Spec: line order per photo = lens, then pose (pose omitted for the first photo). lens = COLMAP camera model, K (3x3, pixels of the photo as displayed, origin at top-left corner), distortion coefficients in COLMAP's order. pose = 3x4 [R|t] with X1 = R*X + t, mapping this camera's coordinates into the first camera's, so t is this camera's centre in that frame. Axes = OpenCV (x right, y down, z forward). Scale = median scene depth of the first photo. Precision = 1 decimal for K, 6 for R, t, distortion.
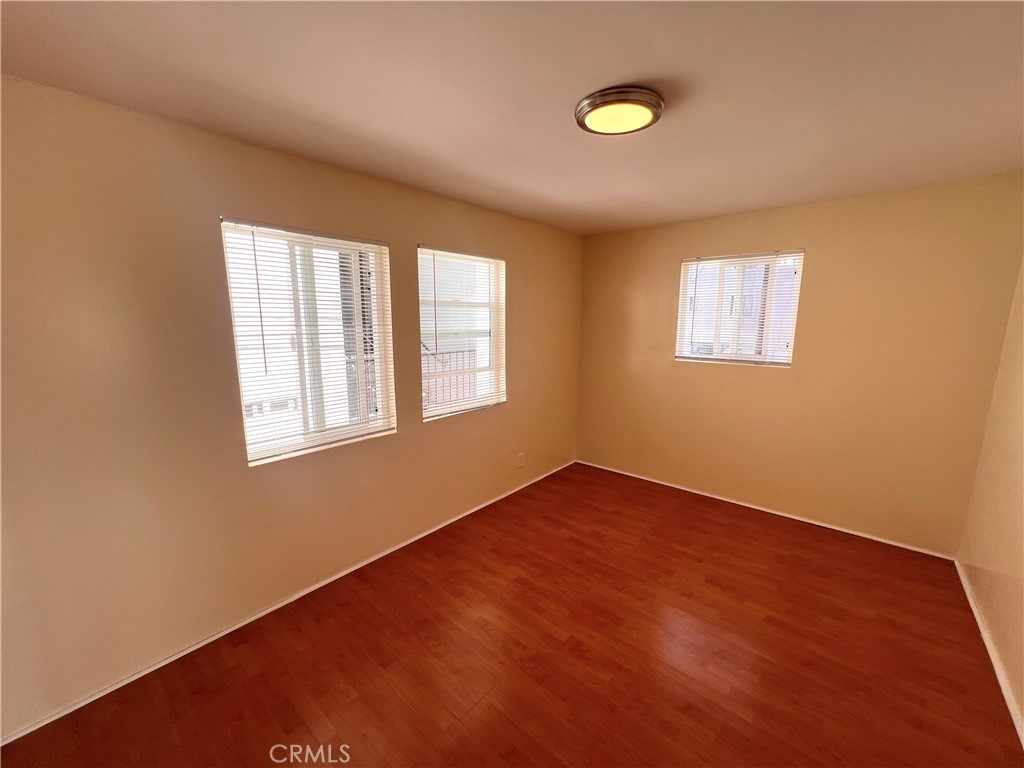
lens RADIAL K [[410.1, 0, 510.0], [0, 410.1, 386.9], [0, 0, 1]] dist [-0.003205, -0.000028]
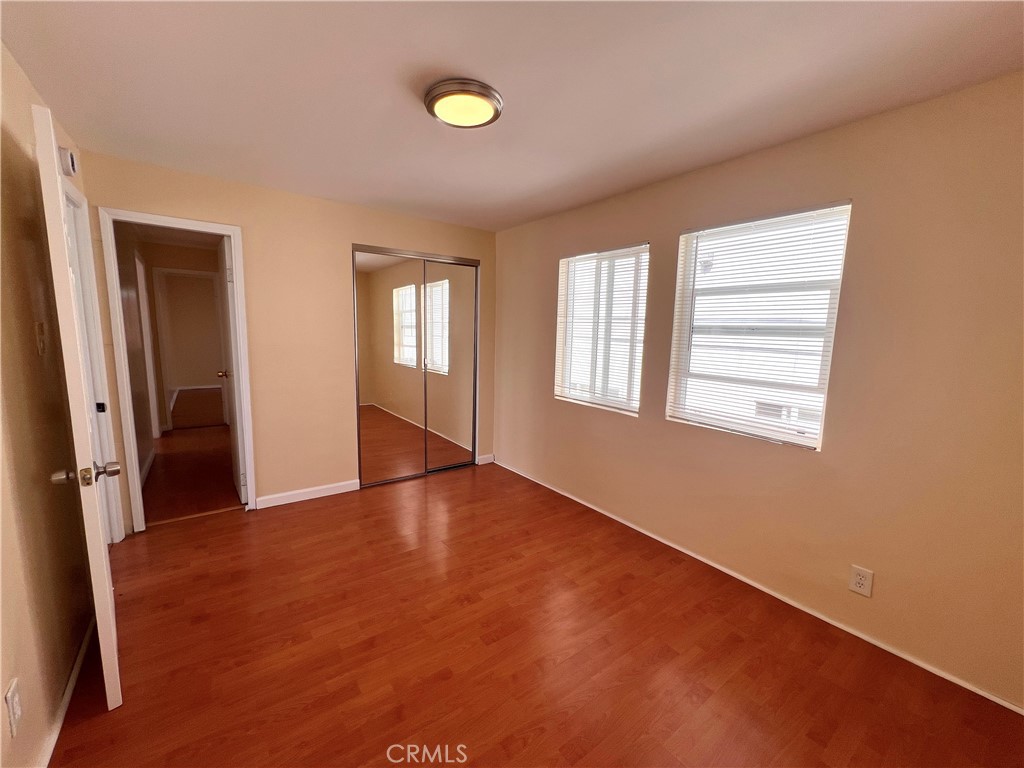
lens RADIAL K [[410.1, 0, 517.0], [0, 410.1, 386.6], [0, 0, 1]] dist [-0.003205, -0.000028]
pose [[-0.204703, 0.138477, -0.968979, 0.841841], [-0.182336, 0.967220, 0.176746, -0.101022], [0.961691, 0.212860, -0.172743, 0.897759]]
